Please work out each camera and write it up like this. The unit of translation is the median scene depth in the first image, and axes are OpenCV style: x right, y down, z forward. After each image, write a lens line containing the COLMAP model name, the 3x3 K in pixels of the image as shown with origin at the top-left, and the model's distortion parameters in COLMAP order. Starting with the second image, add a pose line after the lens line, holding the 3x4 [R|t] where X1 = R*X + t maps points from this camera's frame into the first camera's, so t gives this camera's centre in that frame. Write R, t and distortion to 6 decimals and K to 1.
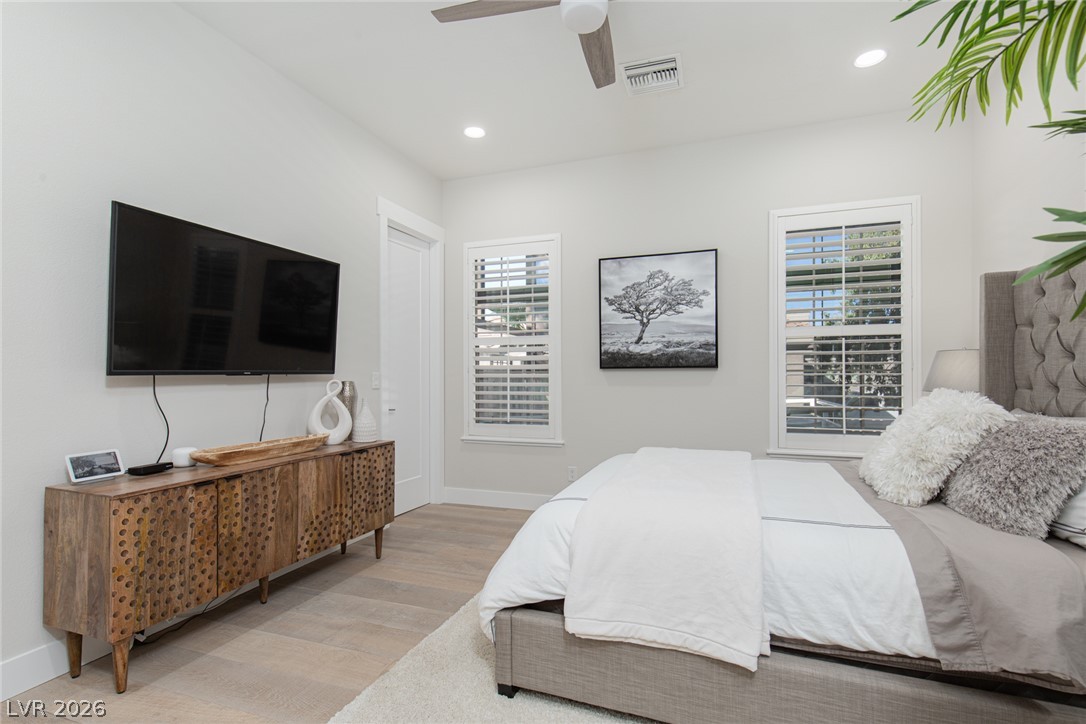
lens RADIAL K [[492.6, 0, 543.0], [0, 492.6, 368.4], [0, 0, 1]] dist [0.022489, -0.000553]
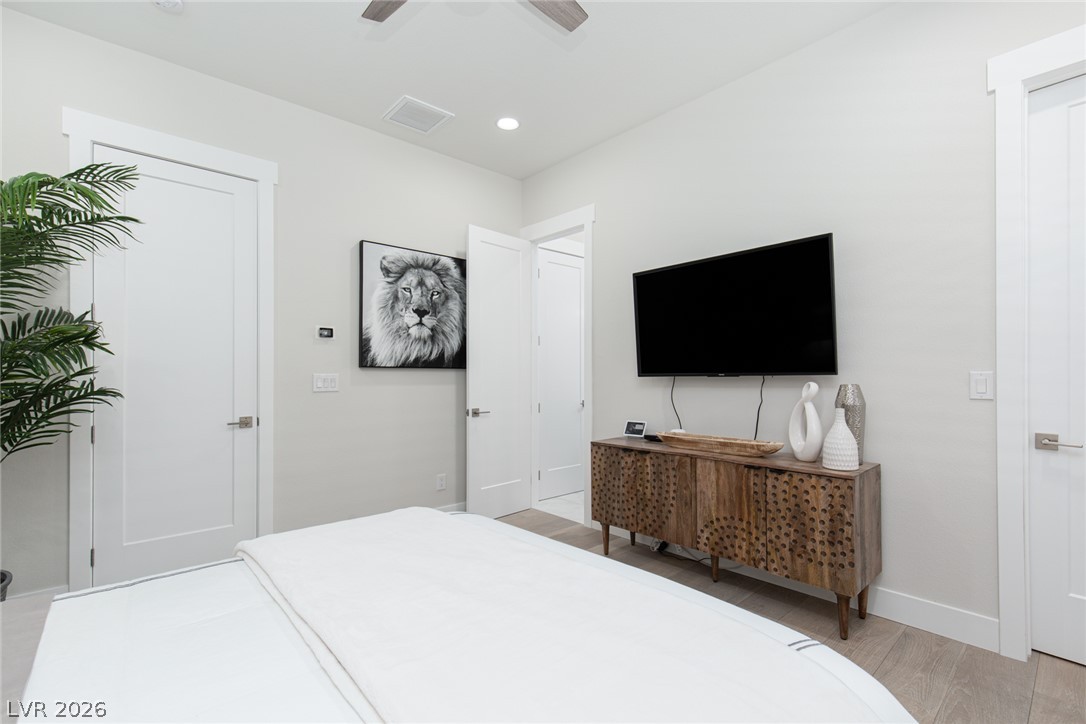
lens RADIAL K [[492.6, 0, 543.2], [0, 492.6, 367.1], [0, 0, 1]] dist [0.022489, -0.000553]
pose [[-0.456588, -0.007635, -0.889645, 0.585612], [0.022537, 0.999543, -0.020145, 0.005426], [0.889393, -0.029248, -0.456207, 1.137692]]
